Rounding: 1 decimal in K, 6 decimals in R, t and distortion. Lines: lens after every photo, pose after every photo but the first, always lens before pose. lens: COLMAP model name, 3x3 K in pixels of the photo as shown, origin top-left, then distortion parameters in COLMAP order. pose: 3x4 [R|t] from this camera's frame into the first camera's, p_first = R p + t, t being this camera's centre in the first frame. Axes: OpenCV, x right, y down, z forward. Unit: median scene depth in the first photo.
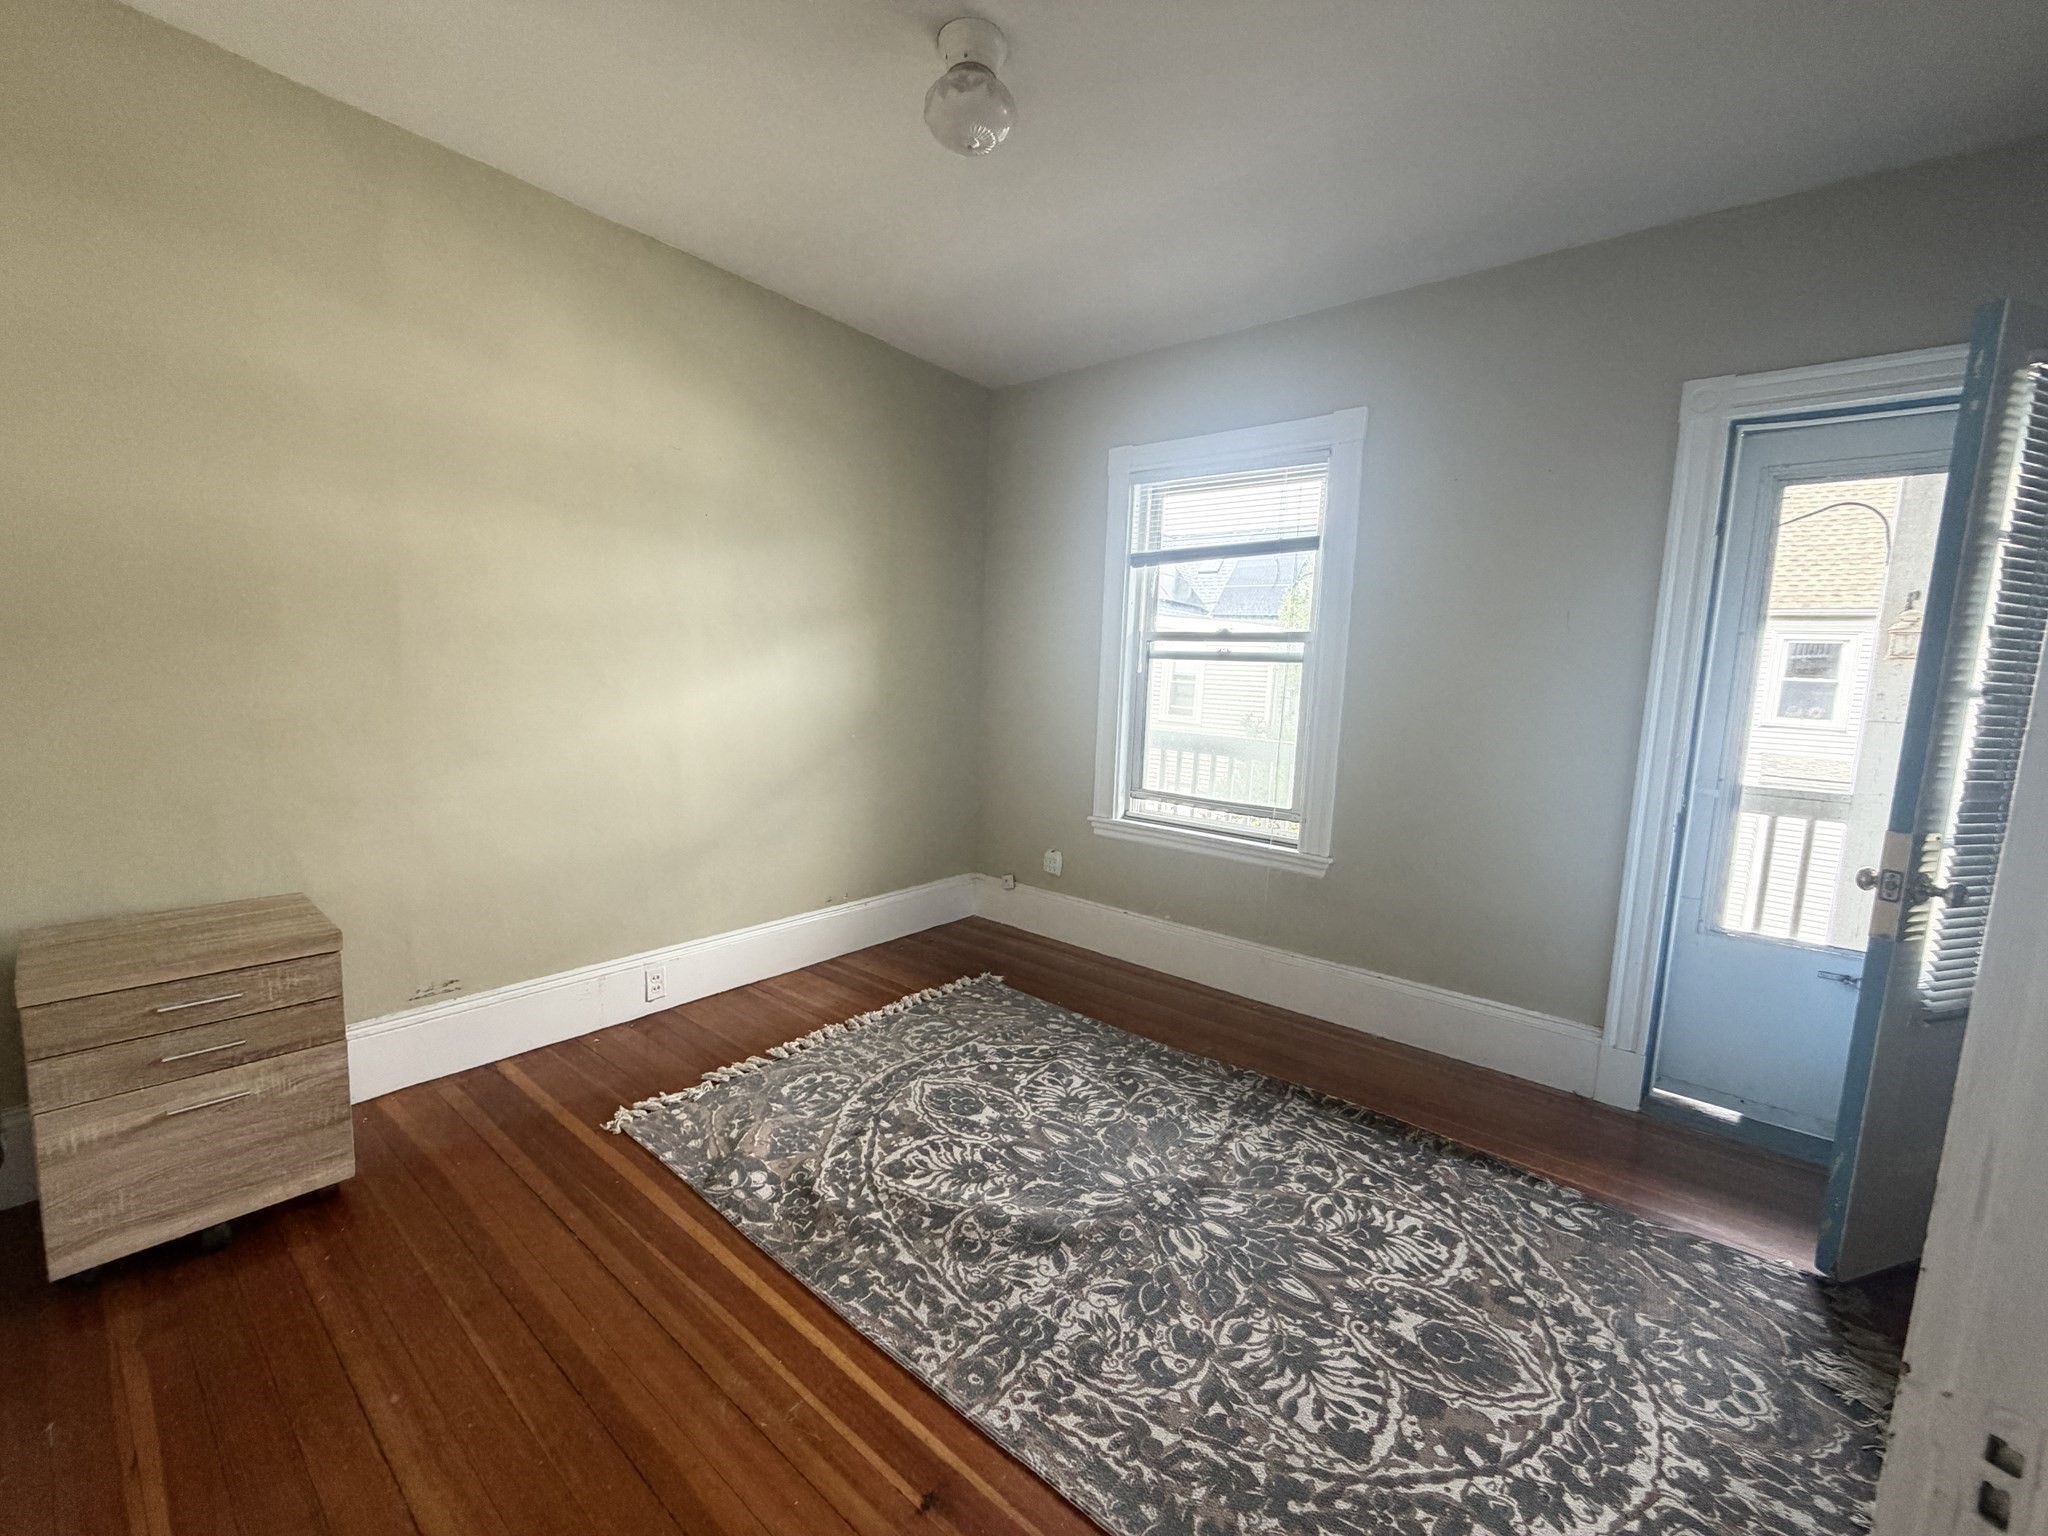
lens RADIAL K [[816.6, 0, 1024.2], [0, 816.6, 776.6], [0, 0, 1]] dist [-0.004193, -0.000322]
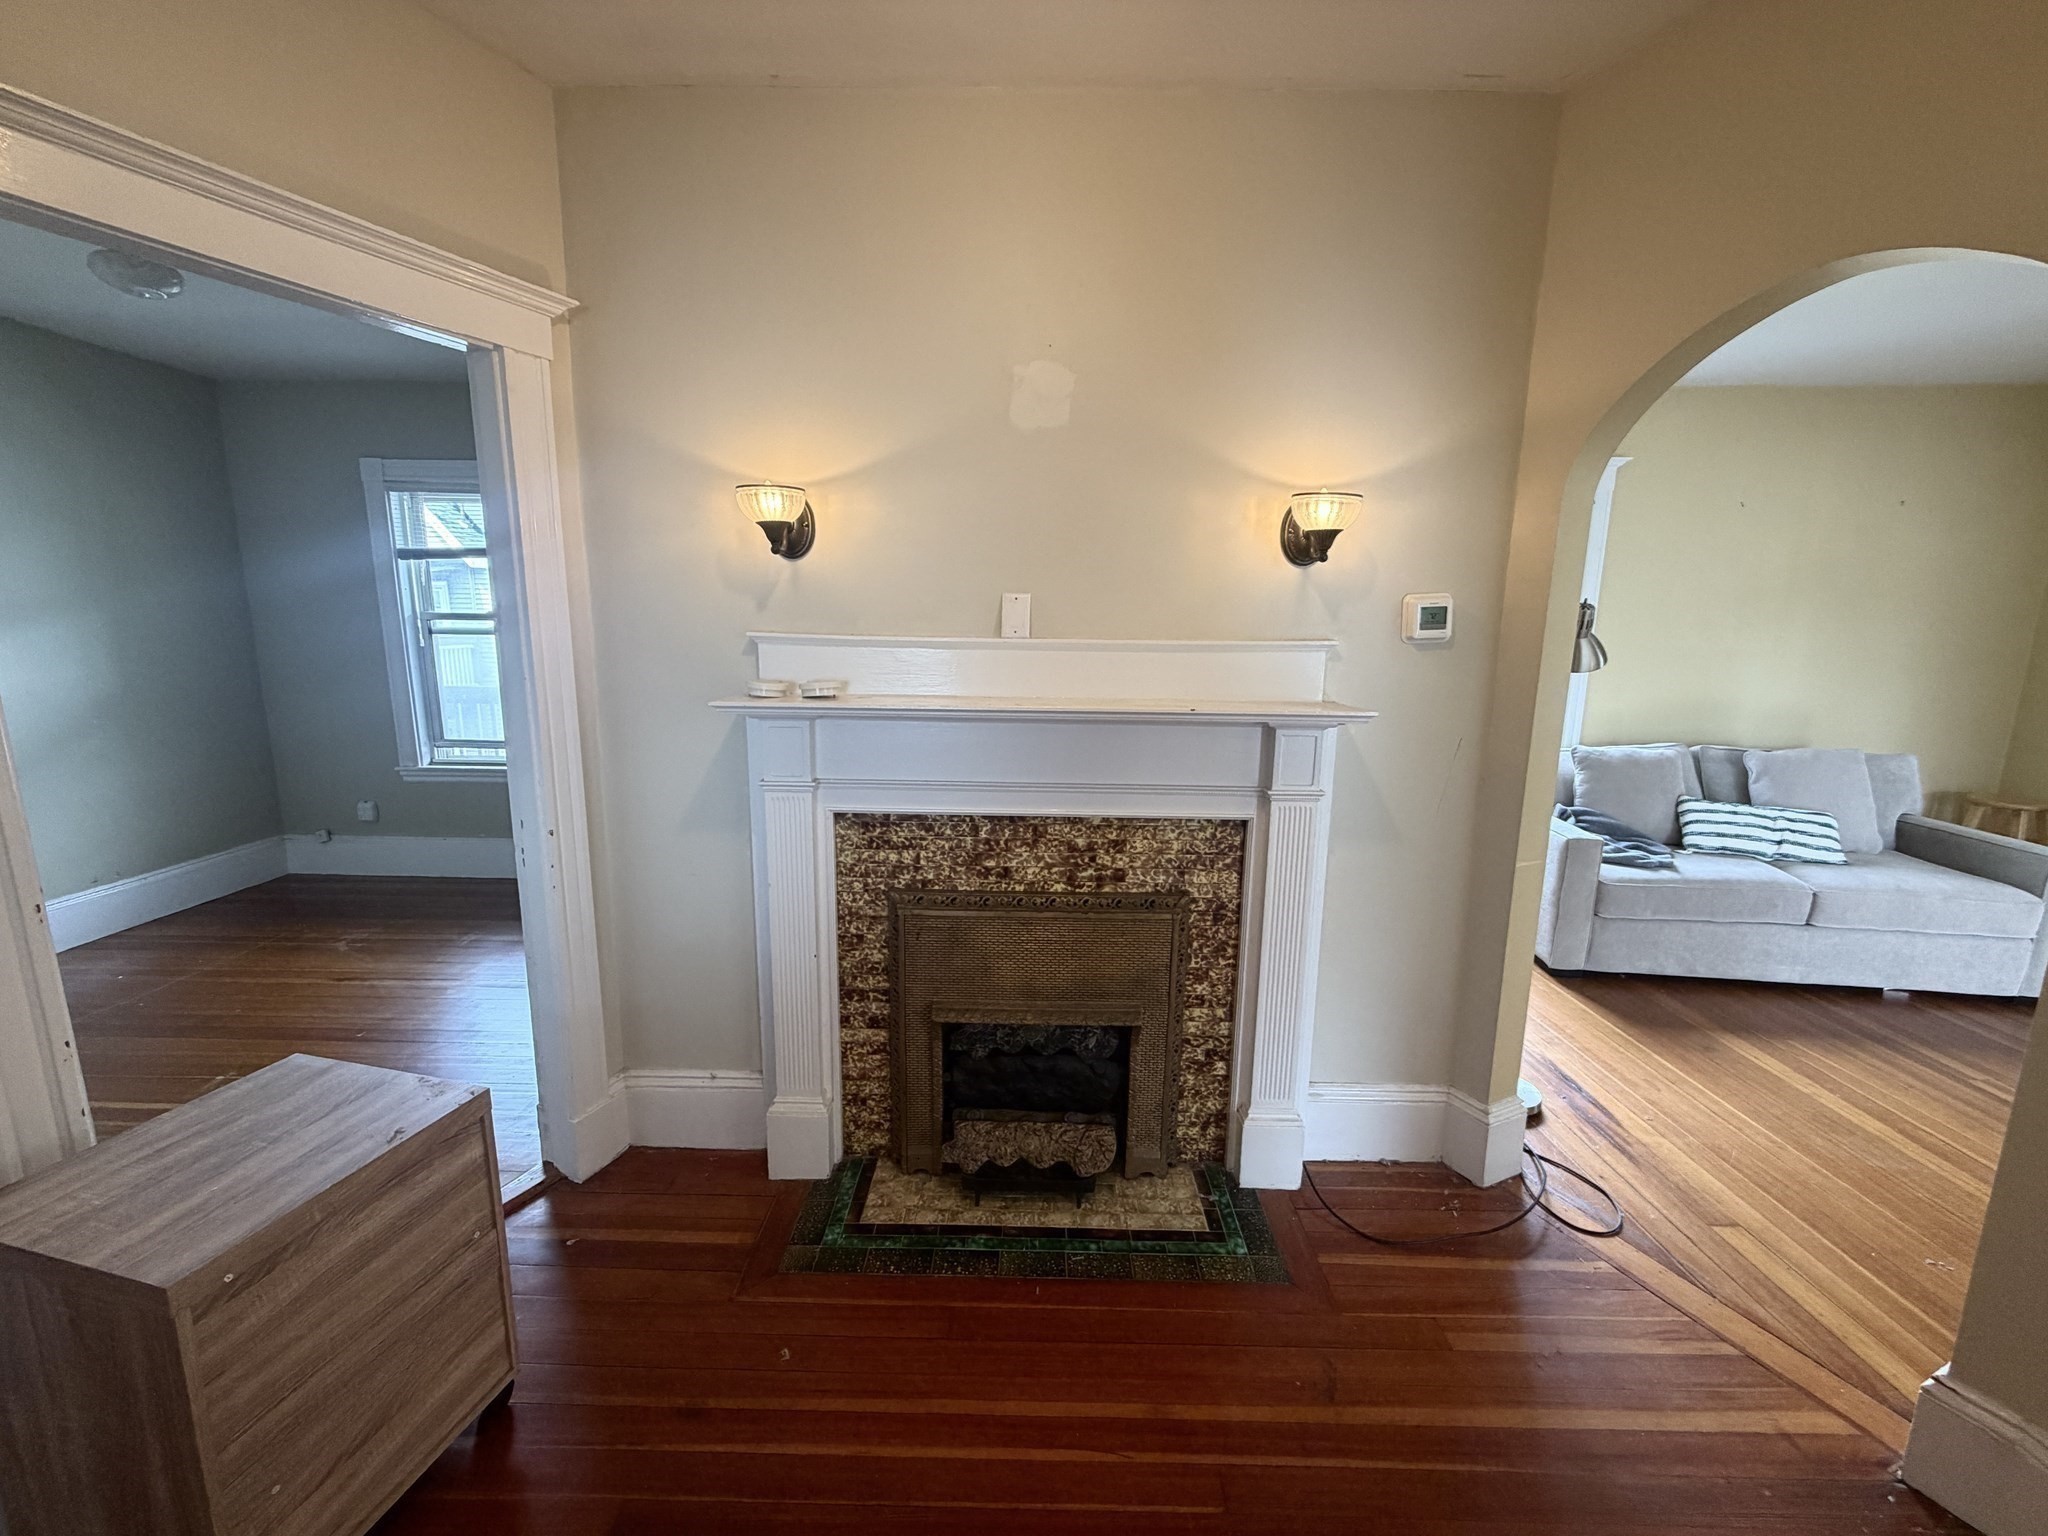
lens RADIAL K [[816.6, 0, 1023.4], [0, 816.6, 766.4], [0, 0, 1]] dist [-0.004193, -0.000322]
pose [[0.773779, -0.138513, 0.618126, 0.055386], [0.091460, 0.990005, 0.107354, 0.003858], [-0.626818, -0.026535, 0.778714, -0.520543]]
